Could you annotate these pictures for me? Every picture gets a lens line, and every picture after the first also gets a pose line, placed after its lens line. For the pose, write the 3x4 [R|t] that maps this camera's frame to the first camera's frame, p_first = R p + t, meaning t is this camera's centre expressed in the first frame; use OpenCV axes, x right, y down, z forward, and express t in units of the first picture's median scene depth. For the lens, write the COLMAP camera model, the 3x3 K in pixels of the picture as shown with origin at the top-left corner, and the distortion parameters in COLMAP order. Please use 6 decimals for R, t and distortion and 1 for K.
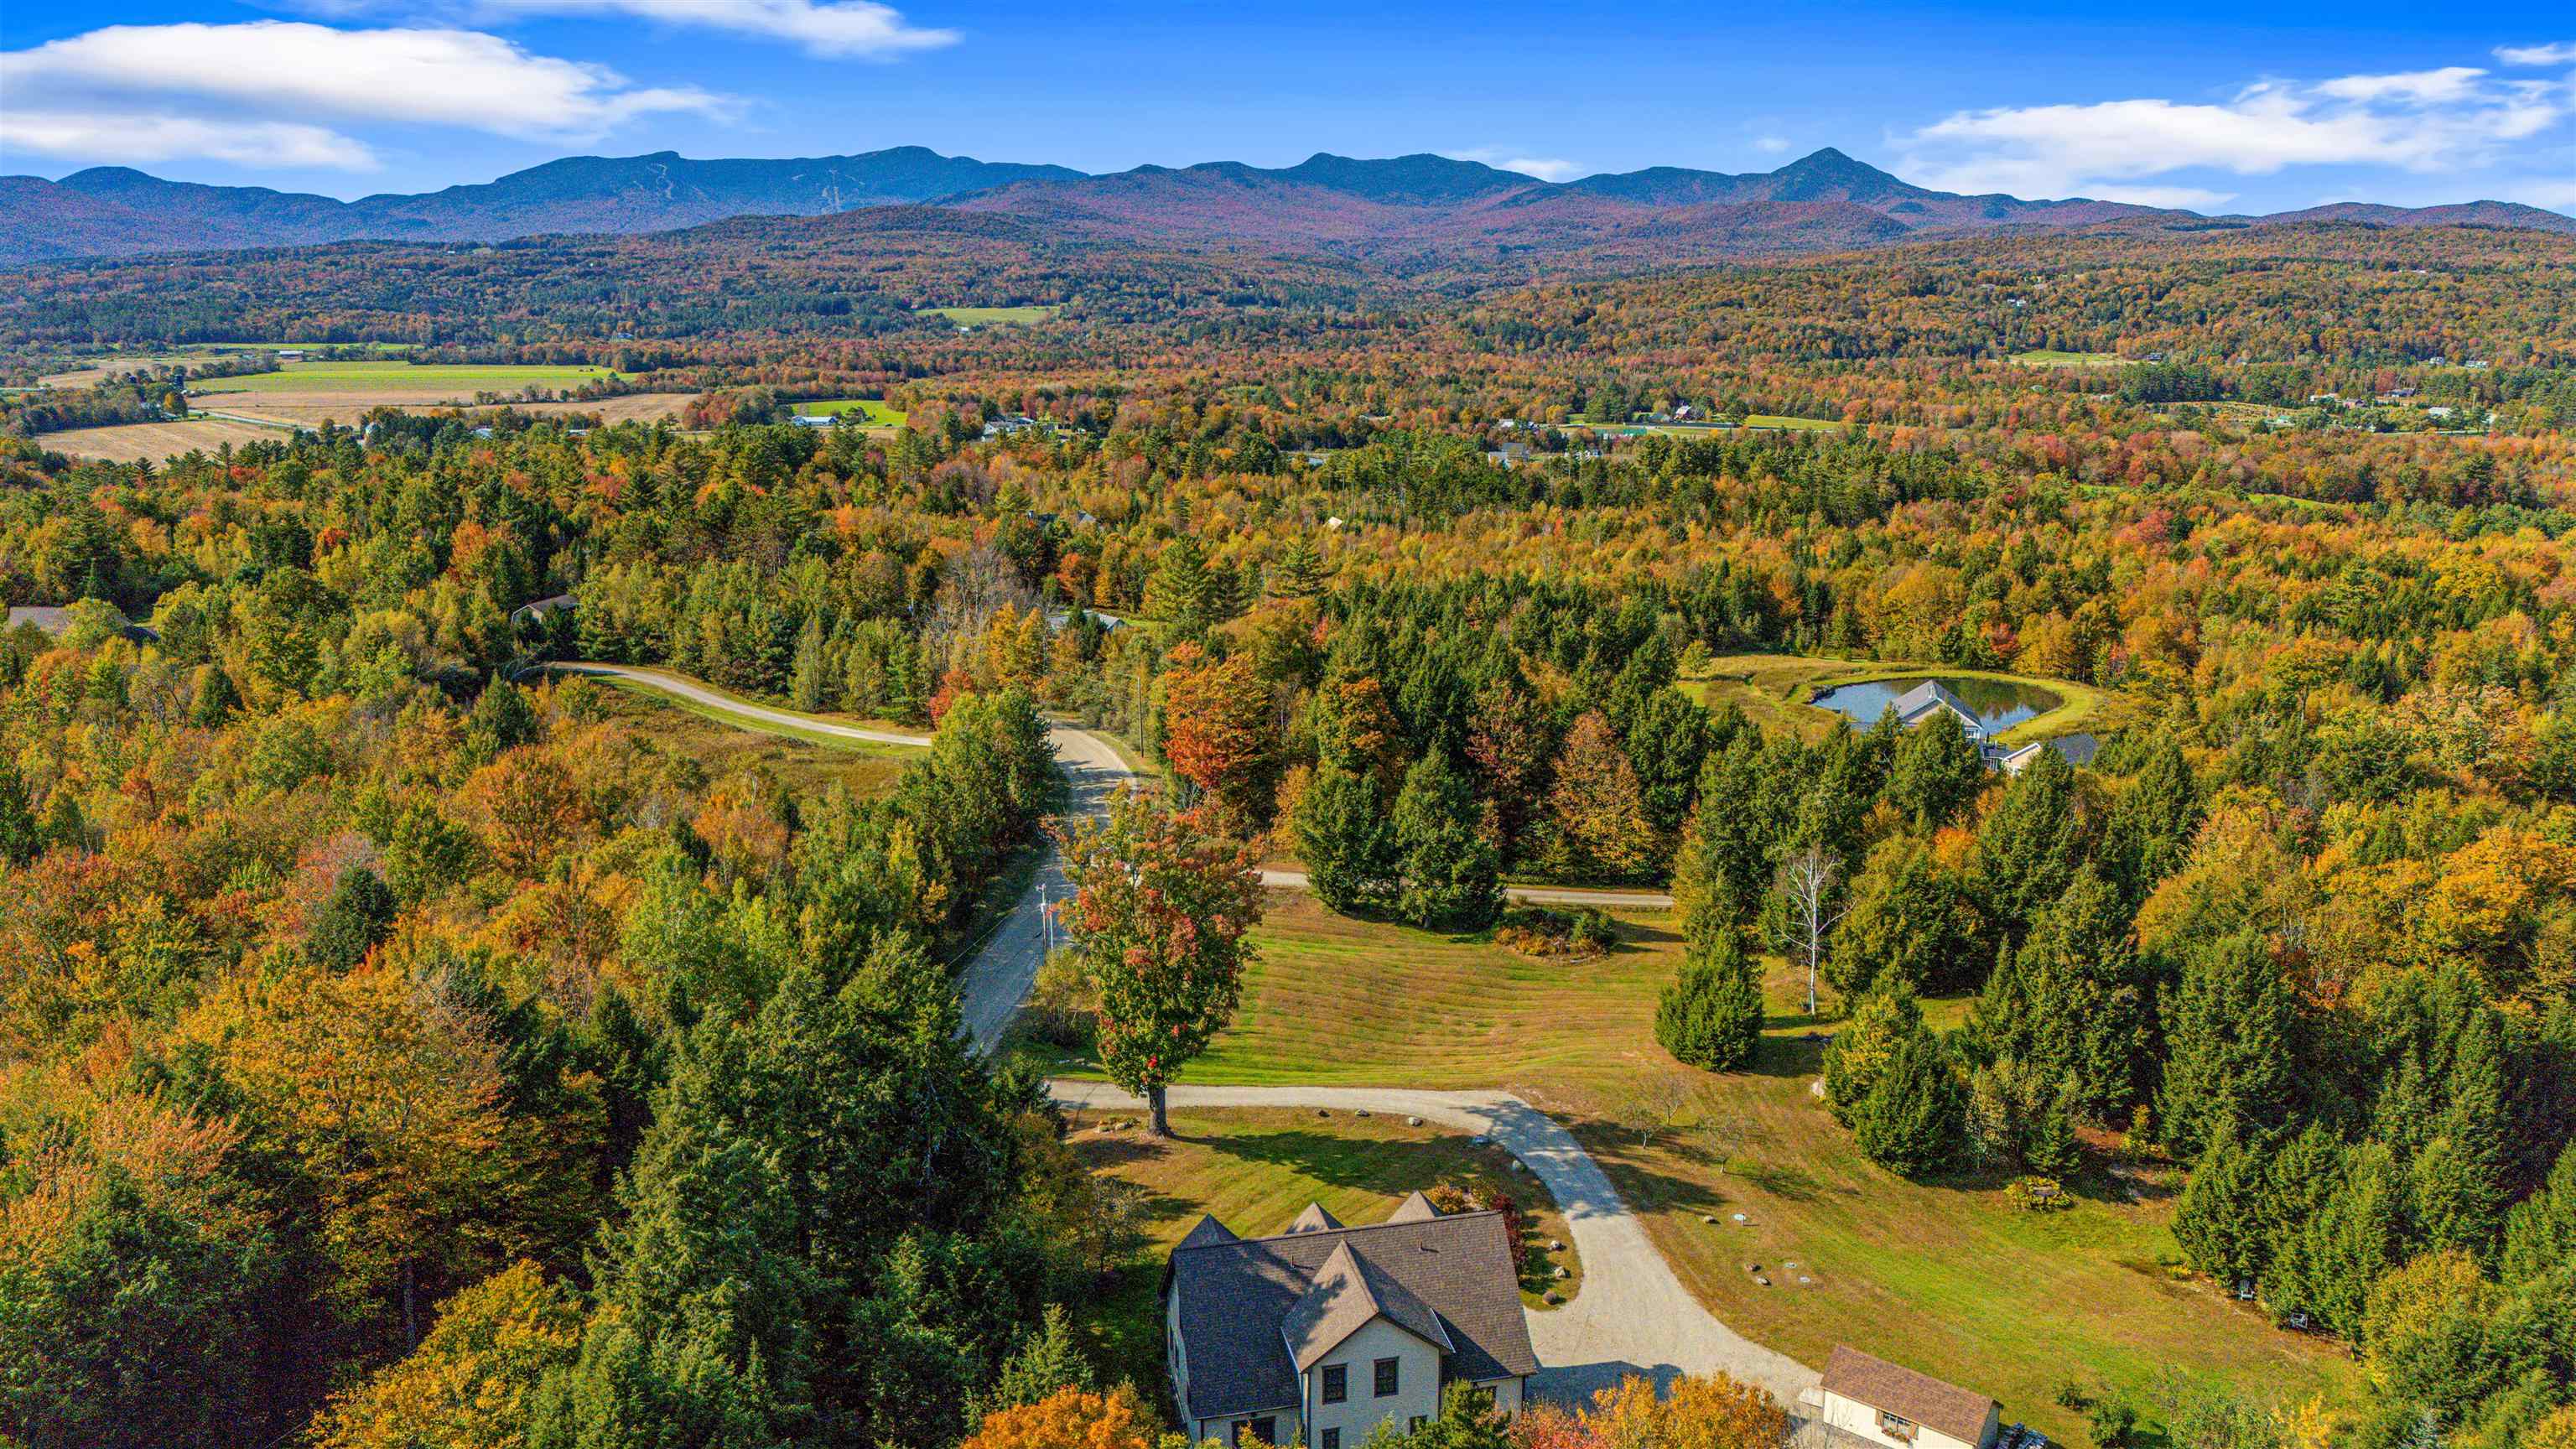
lens RADIAL K [[1880.9, 0, 1287.6], [0, 1880.9, 721.8], [0, 0, 1]] dist [0.078039, -0.076059]
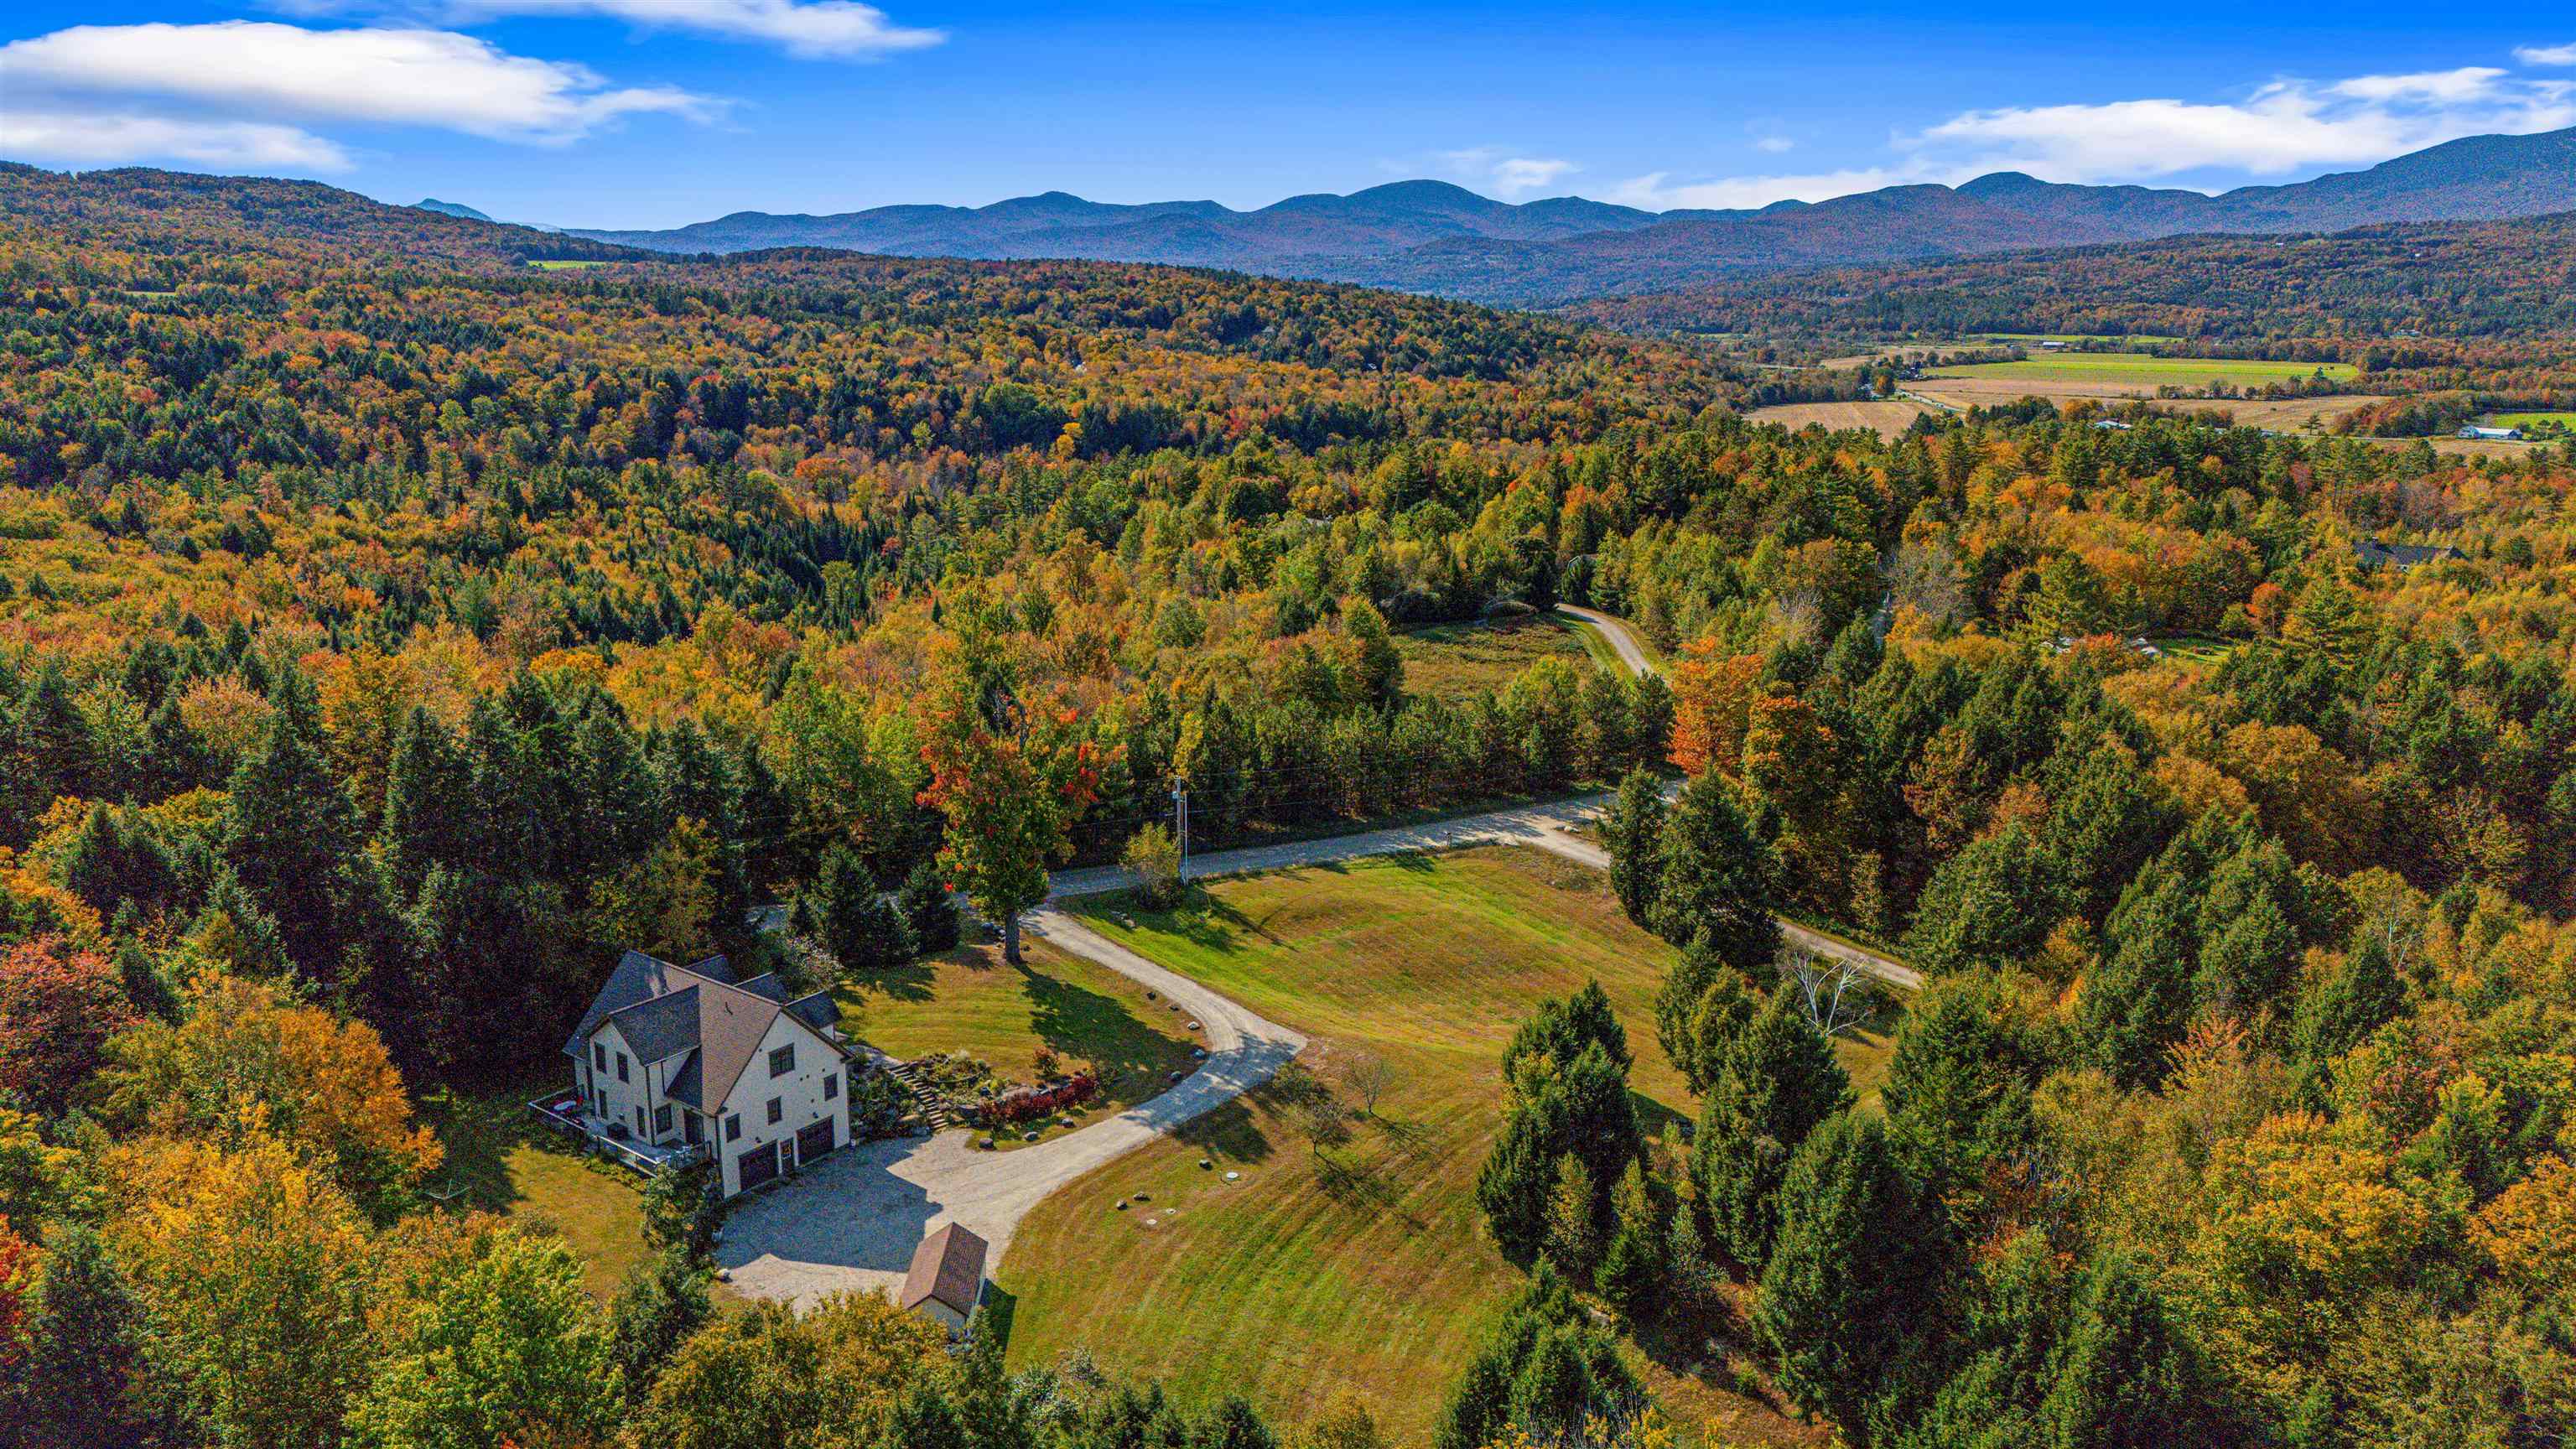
lens RADIAL K [[1880.9, 0, 1292.9], [0, 1880.9, 718.3], [0, 0, 1]] dist [0.078039, -0.076059]
pose [[0.633836, 0.181046, -0.751980, 0.271847], [-0.179905, 0.980063, 0.084319, -0.021593], [0.752254, 0.081841, 0.653771, 0.088773]]
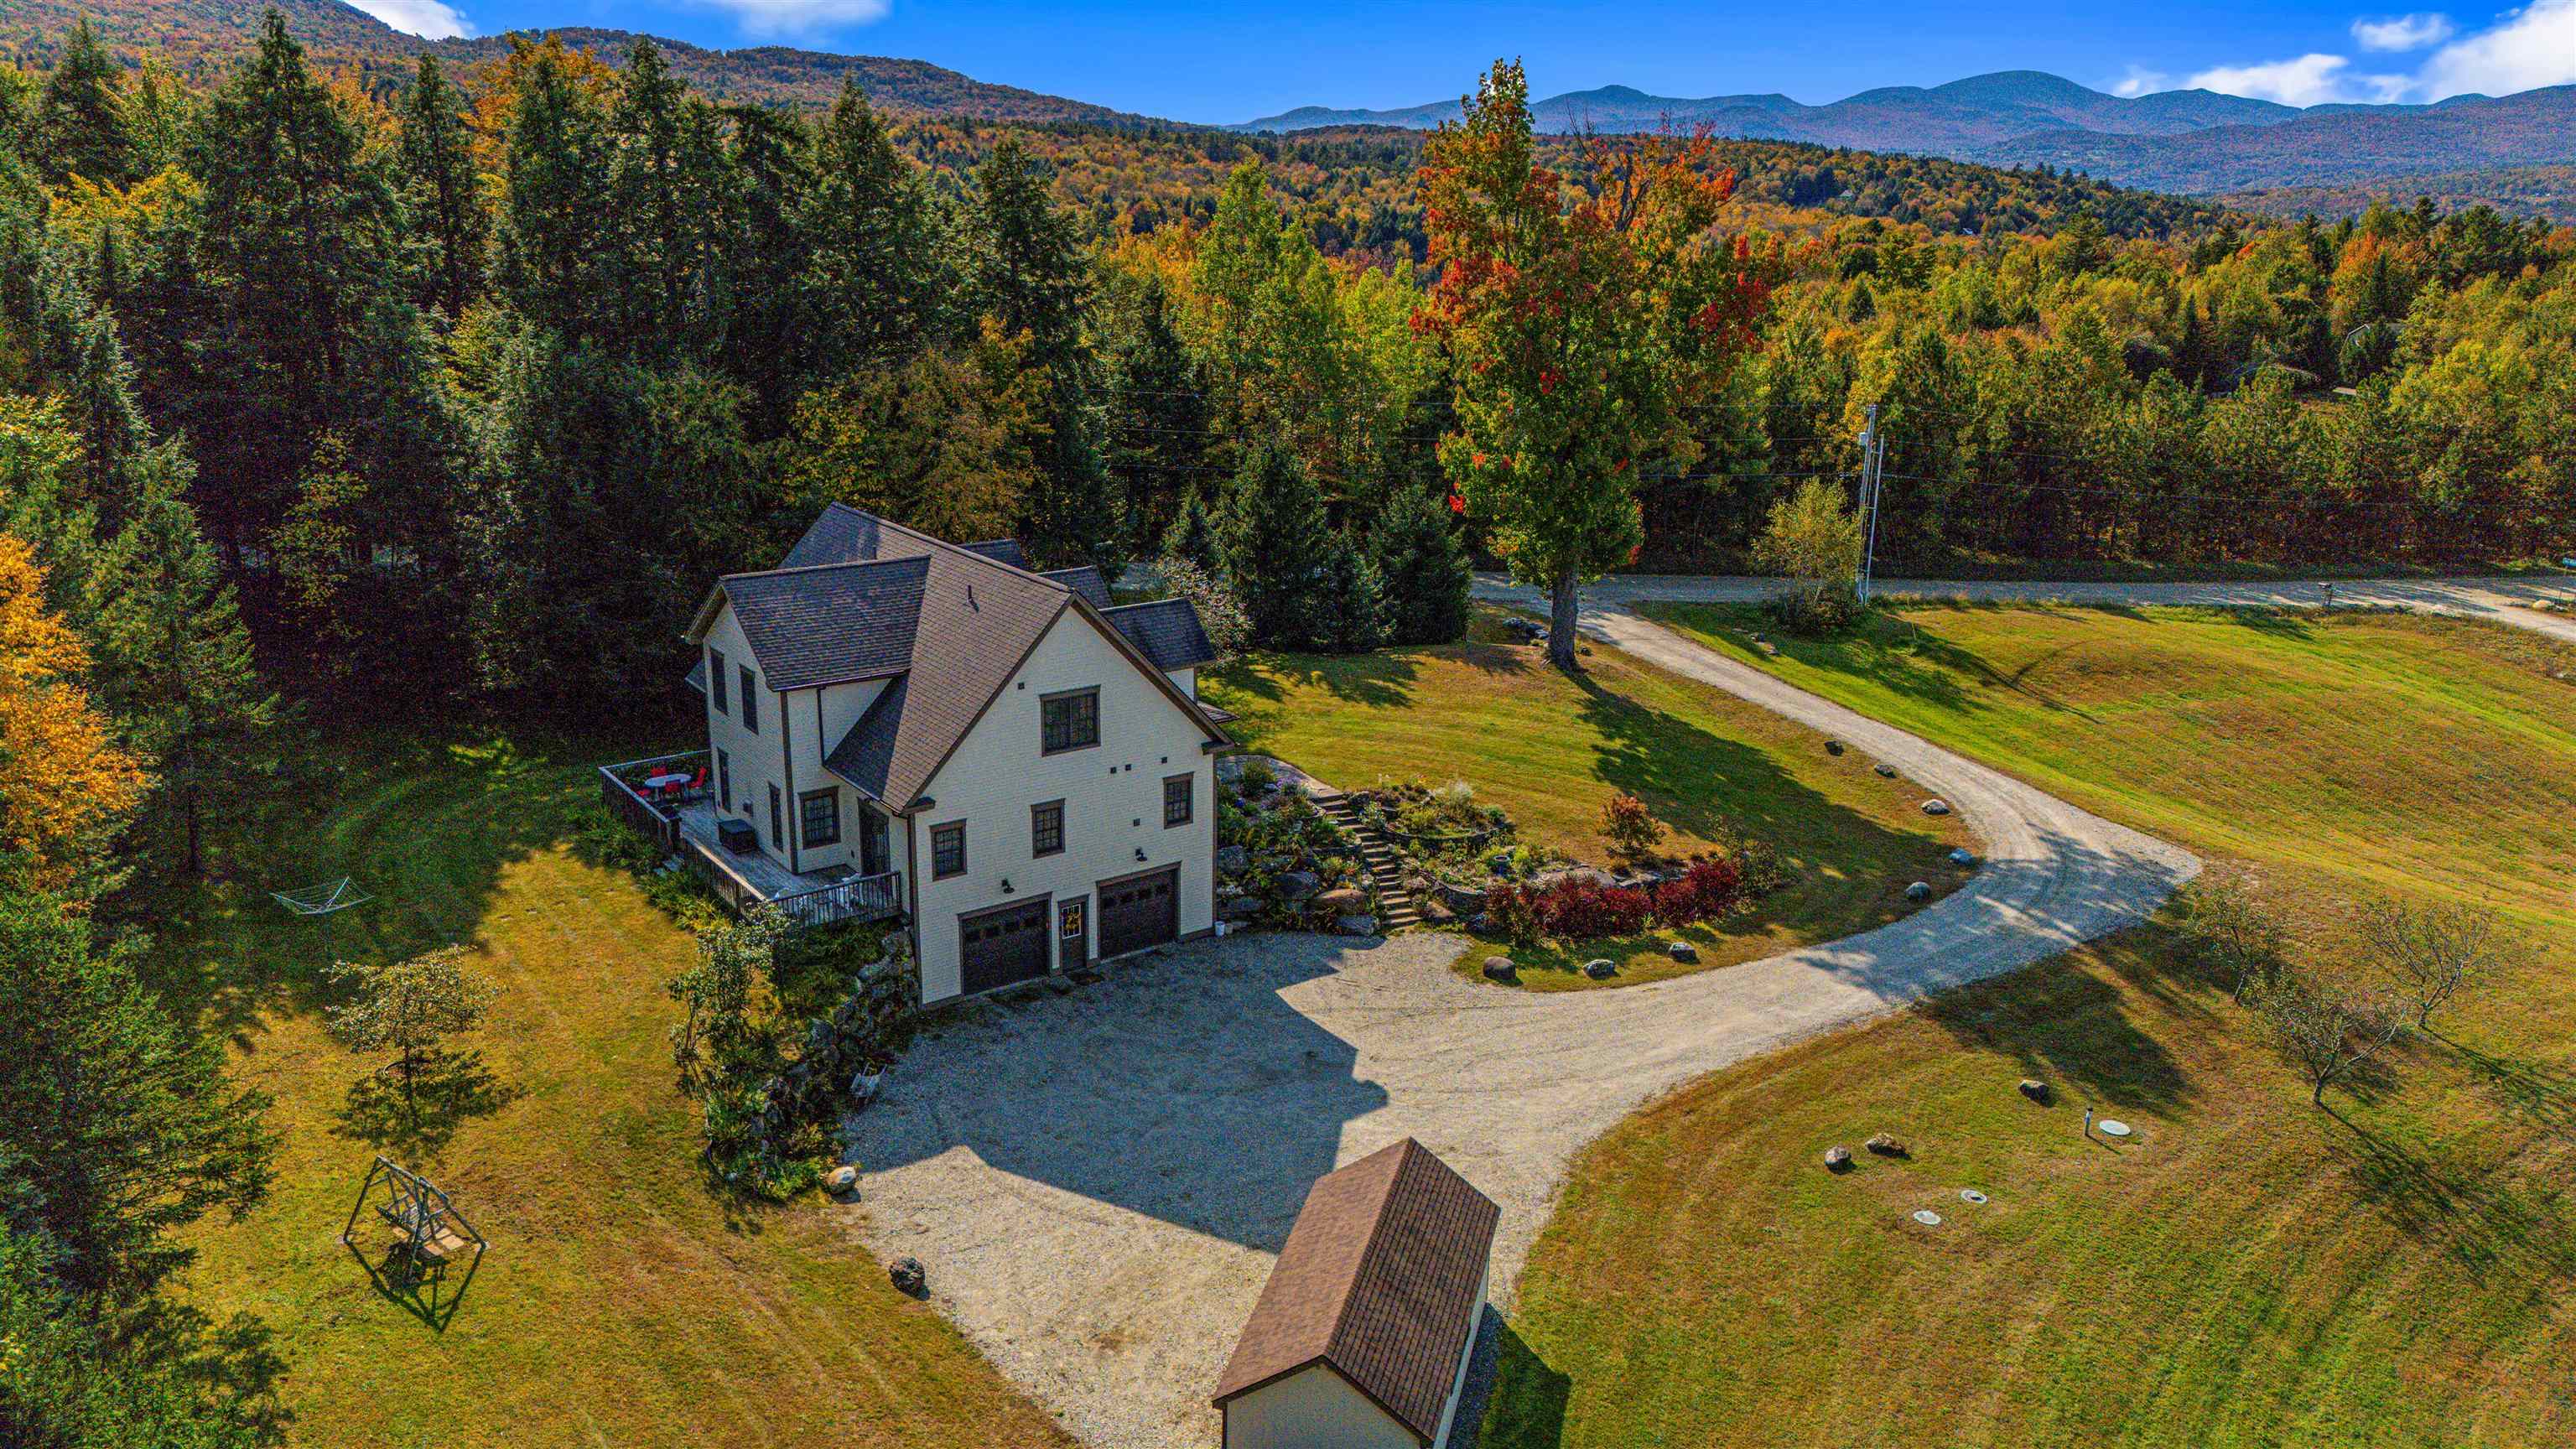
lens RADIAL K [[1880.9, 0, 1294.8], [0, 1880.9, 732.4], [0, 0, 1]] dist [0.078039, -0.076059]
pose [[0.396991, 0.272394, -0.876470, 0.138293], [-0.228491, 0.954211, 0.193061, 0.038261], [0.888926, 0.123622, 0.441053, 0.177345]]
